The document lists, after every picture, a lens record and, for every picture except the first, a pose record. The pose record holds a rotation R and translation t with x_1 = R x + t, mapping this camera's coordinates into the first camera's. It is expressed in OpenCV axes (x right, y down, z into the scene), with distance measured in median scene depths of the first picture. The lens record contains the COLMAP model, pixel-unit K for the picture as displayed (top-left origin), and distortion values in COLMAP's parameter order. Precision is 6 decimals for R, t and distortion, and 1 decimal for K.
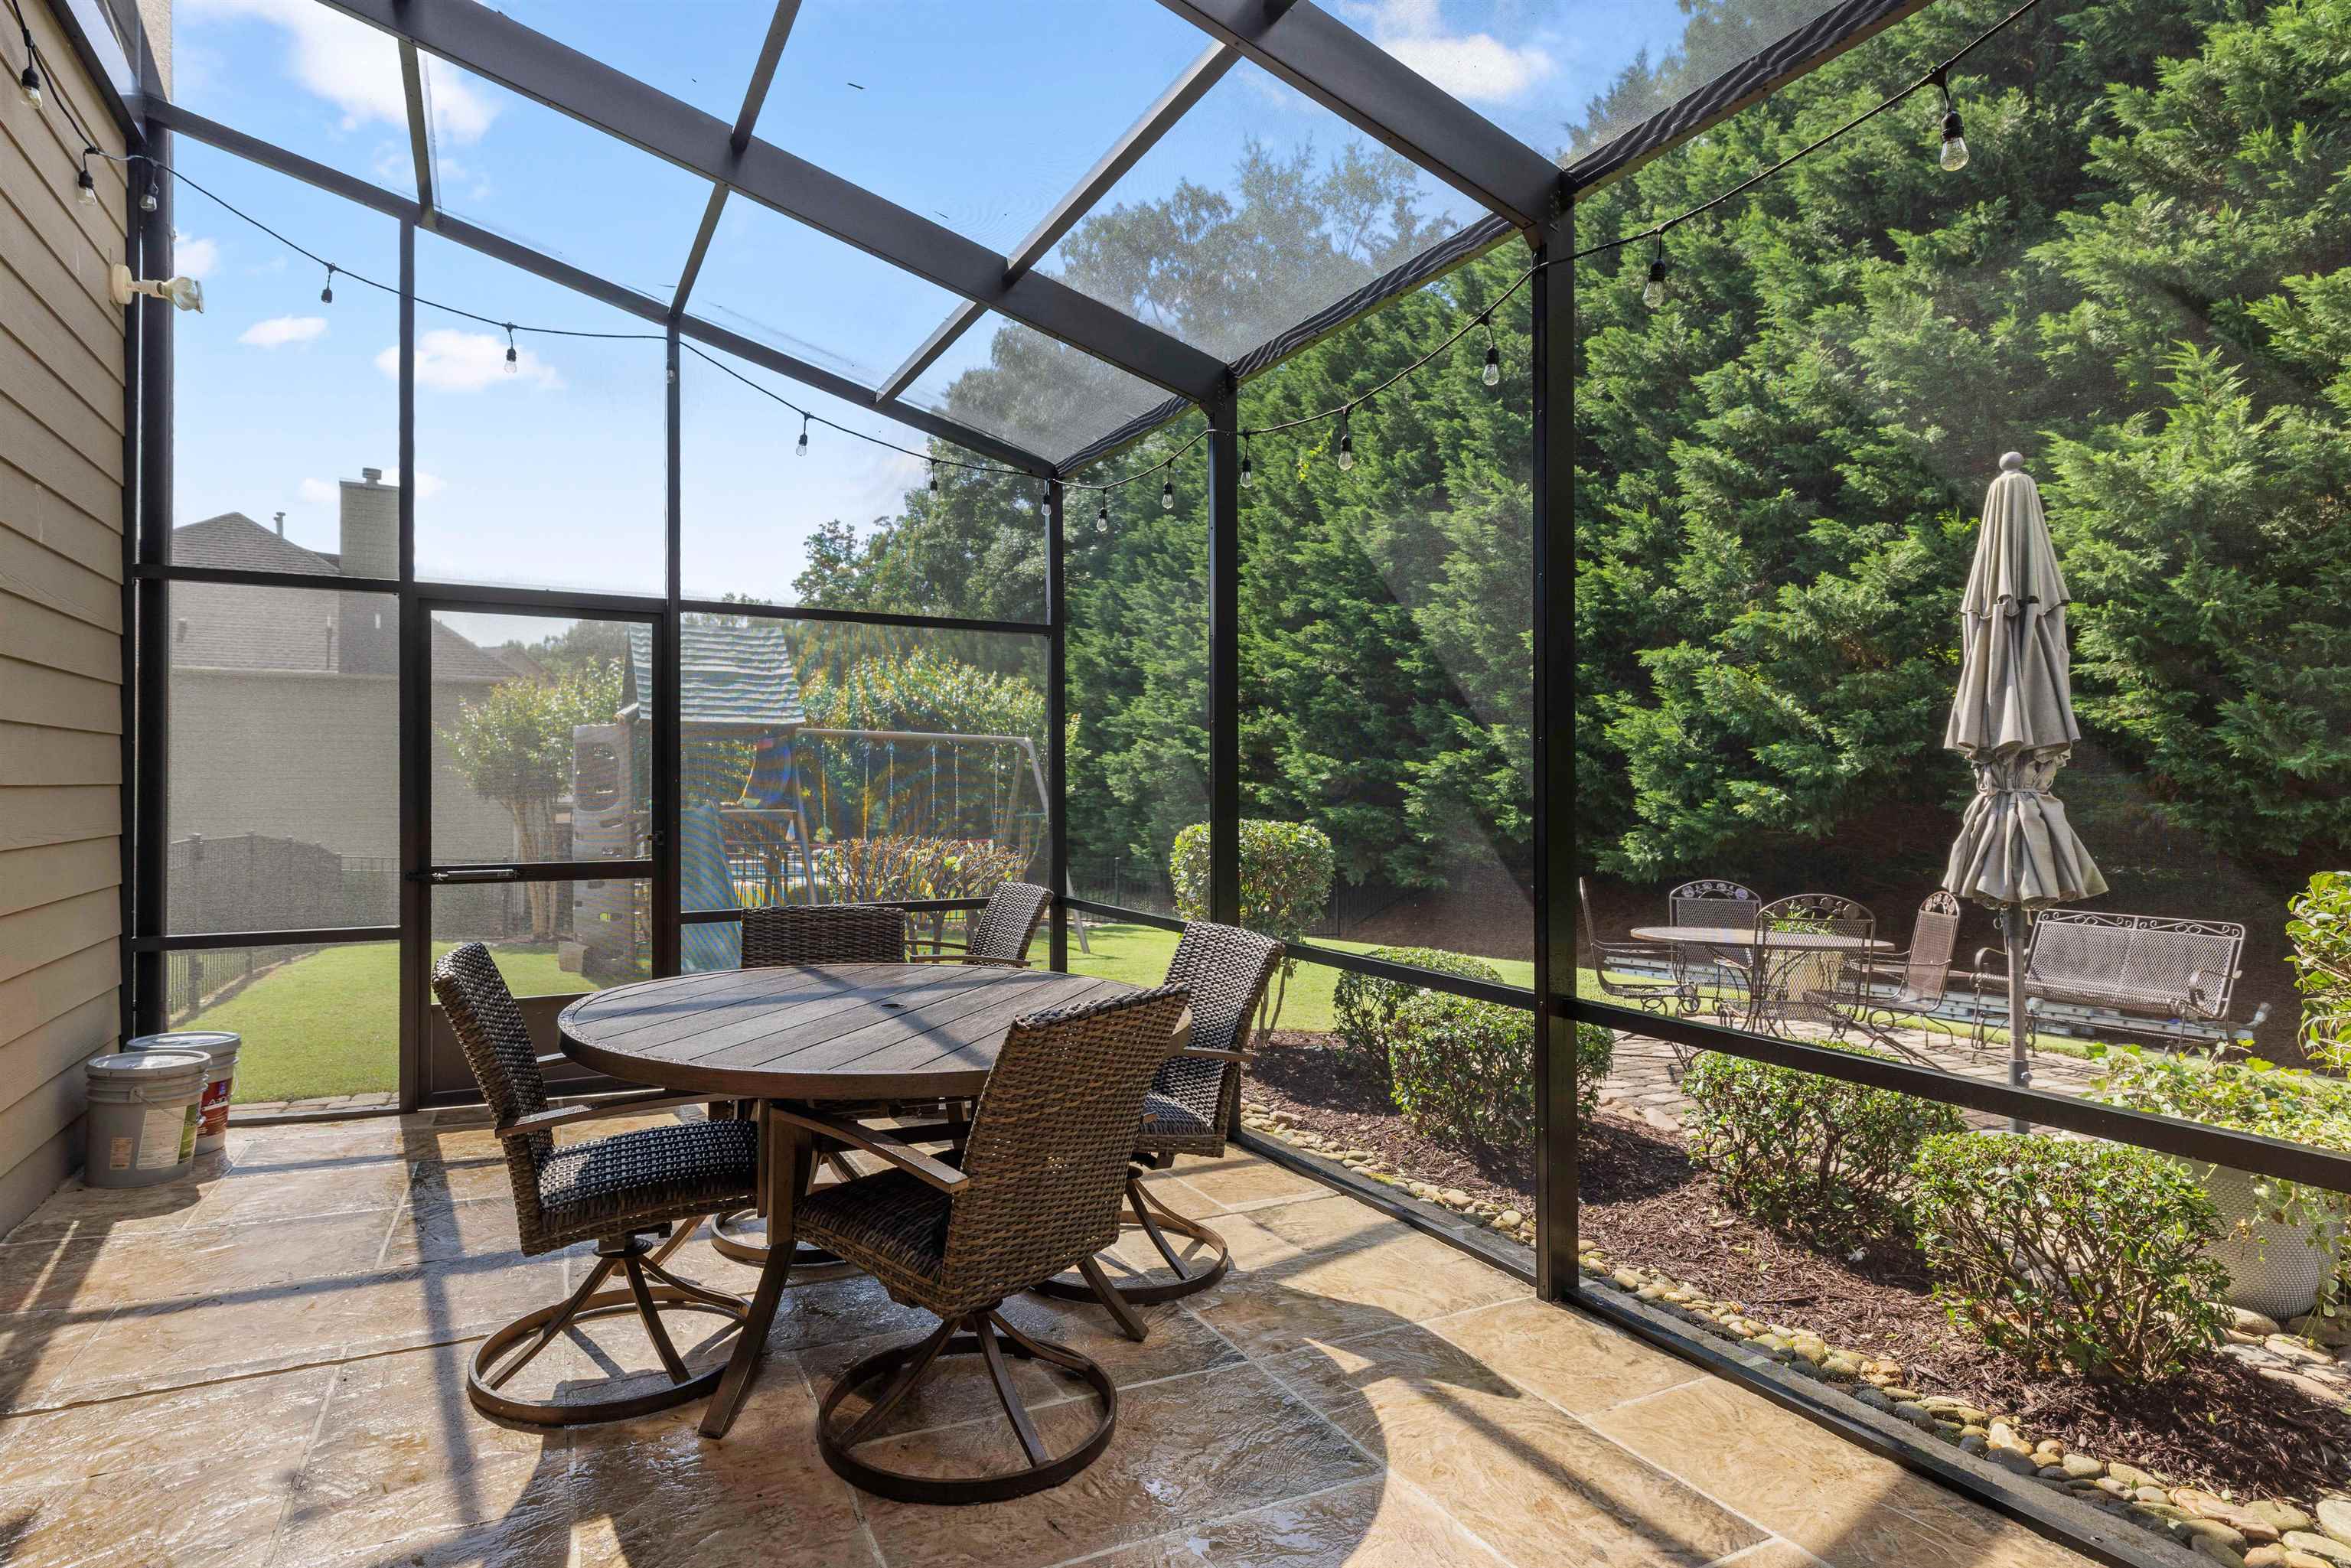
lens RADIAL K [[1217.5, 0, 1174.1], [0, 1217.5, 788.2], [0, 0, 1]] dist [0.002430, 0.000481]
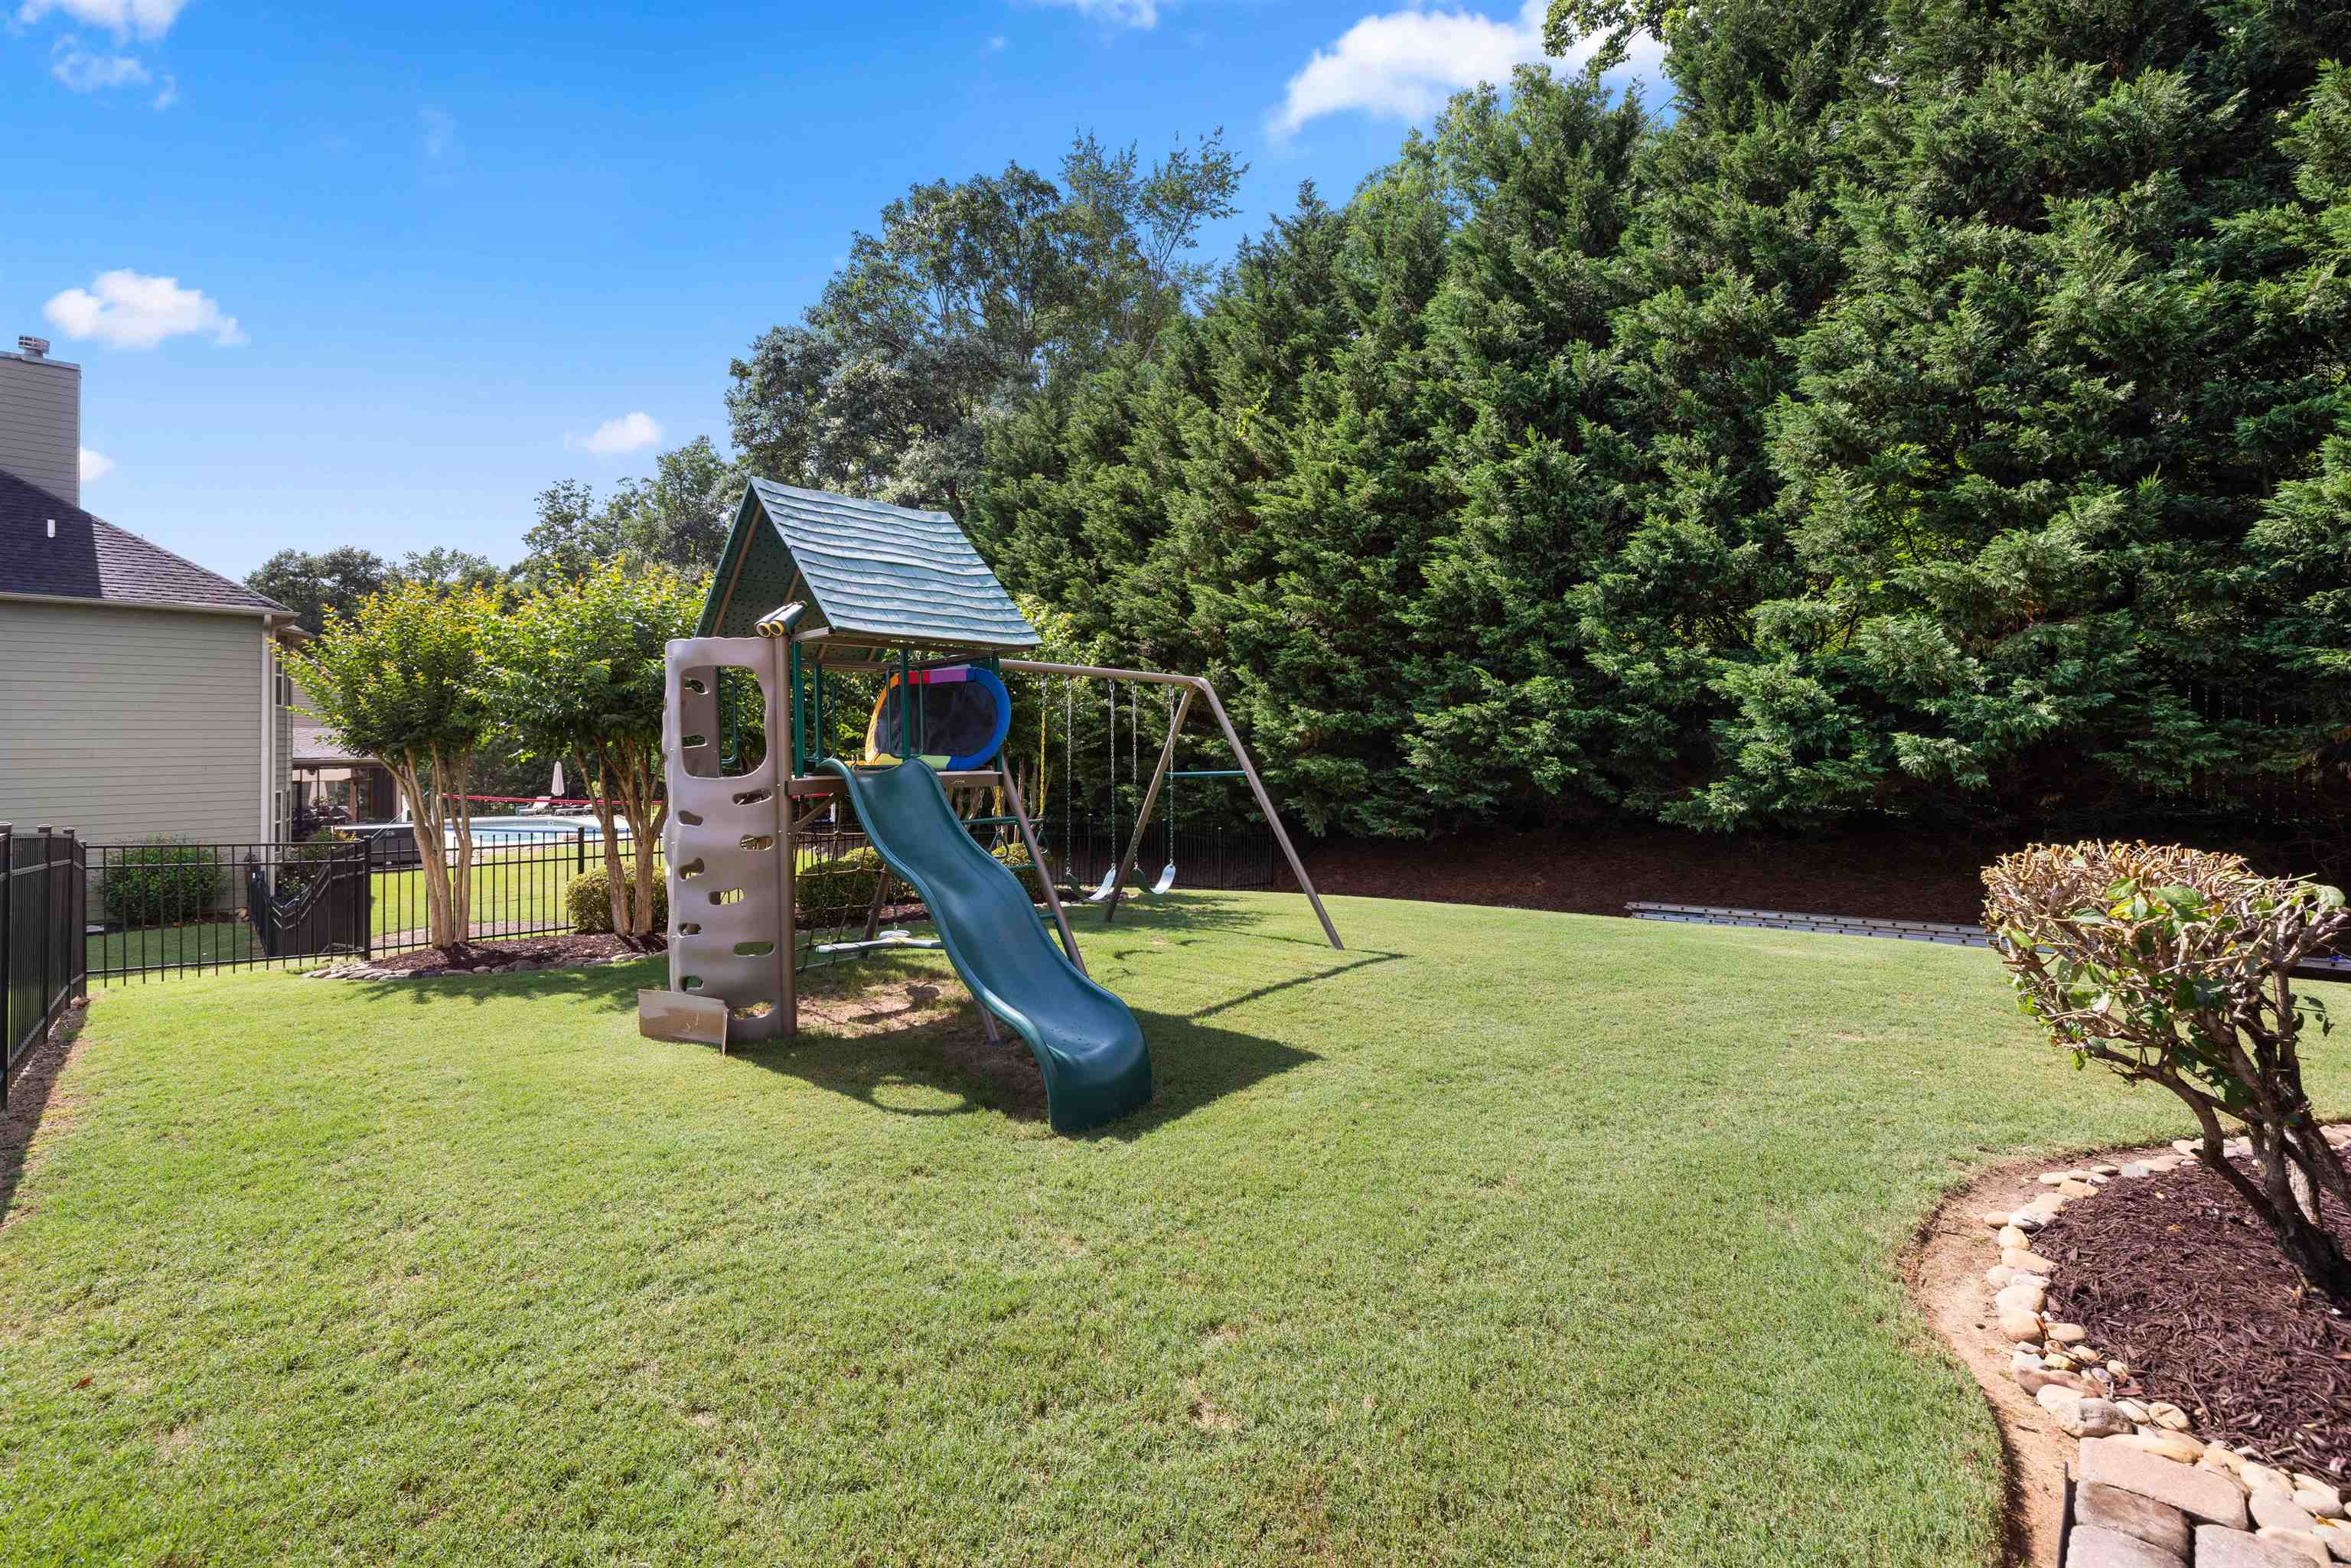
lens RADIAL K [[1001.7, 0, 1159.0], [0, 1001.7, 737.8], [0, 0, 1]] dist [0.001483, 0.000148]
pose [[0.957291, 0.000313, 0.289126, -0.225929], [0.000485, 0.999996, -0.002686, 0.000297], [-0.289126, 0.002712, 0.957287, 0.246061]]
